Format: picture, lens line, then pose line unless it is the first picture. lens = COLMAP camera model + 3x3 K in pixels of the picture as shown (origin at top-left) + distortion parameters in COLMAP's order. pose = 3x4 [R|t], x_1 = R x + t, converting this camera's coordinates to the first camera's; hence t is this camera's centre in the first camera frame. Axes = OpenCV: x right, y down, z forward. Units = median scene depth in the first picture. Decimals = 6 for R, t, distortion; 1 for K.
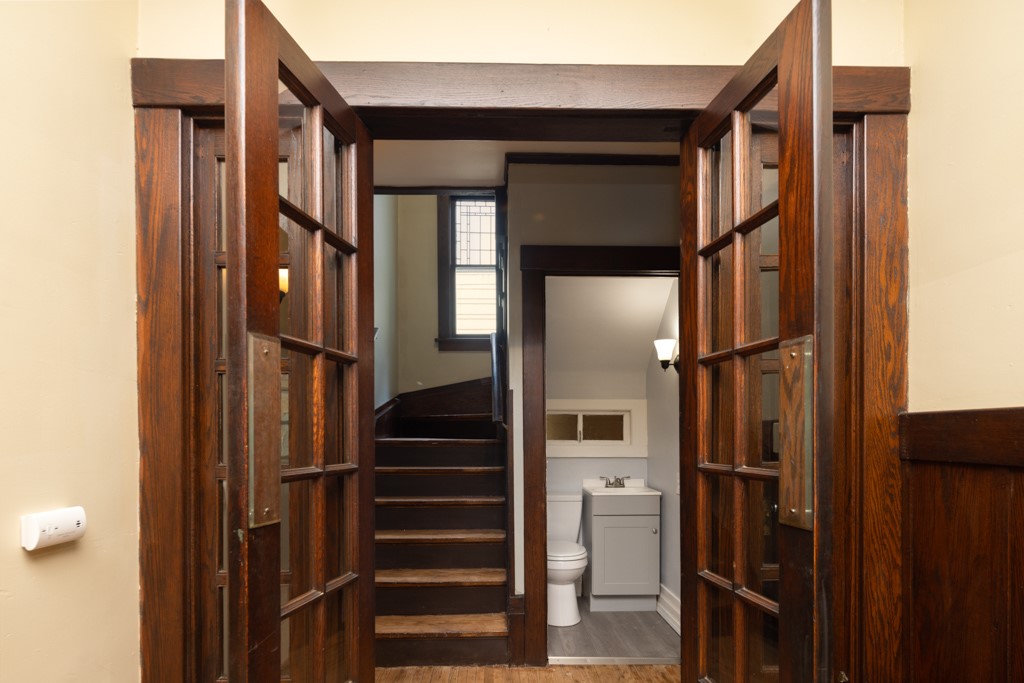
lens RADIAL K [[497.5, 0, 510.0], [0, 497.5, 438.9], [0, 0, 1]] dist [0.001213, -0.000935]
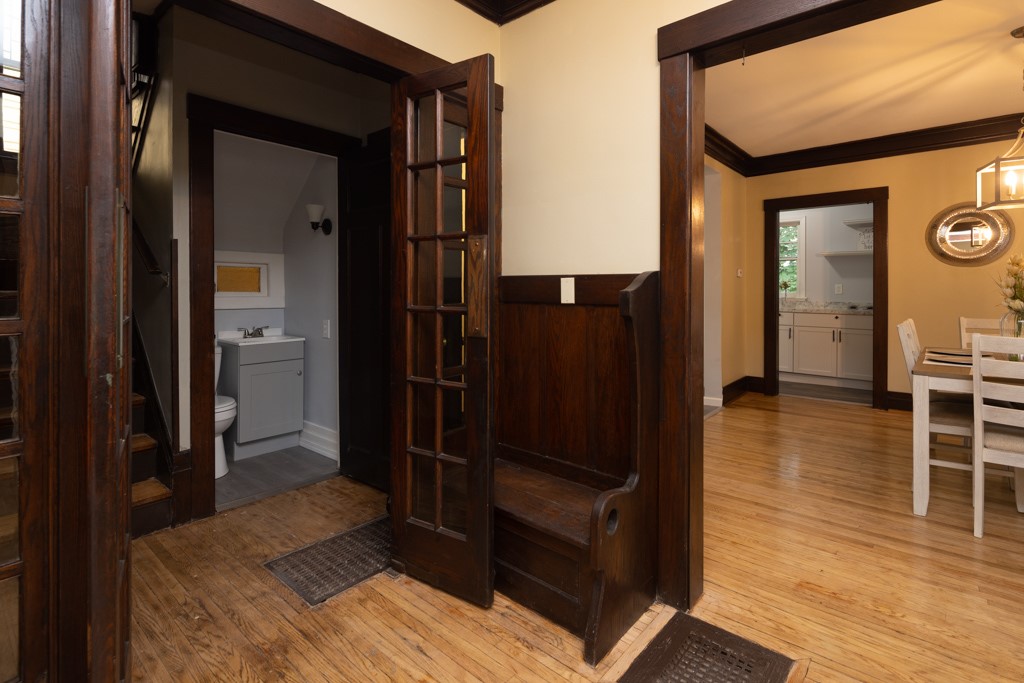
lens RADIAL K [[492.7, 0, 515.7], [0, 492.7, 292.4], [0, 0, 1]] dist [0.004580, -0.004485]
pose [[0.665680, -0.002997, 0.746232, -0.507936], [0.001435, 0.999995, 0.002737, 0.004336], [-0.746236, -0.000751, 0.665681, -0.235985]]
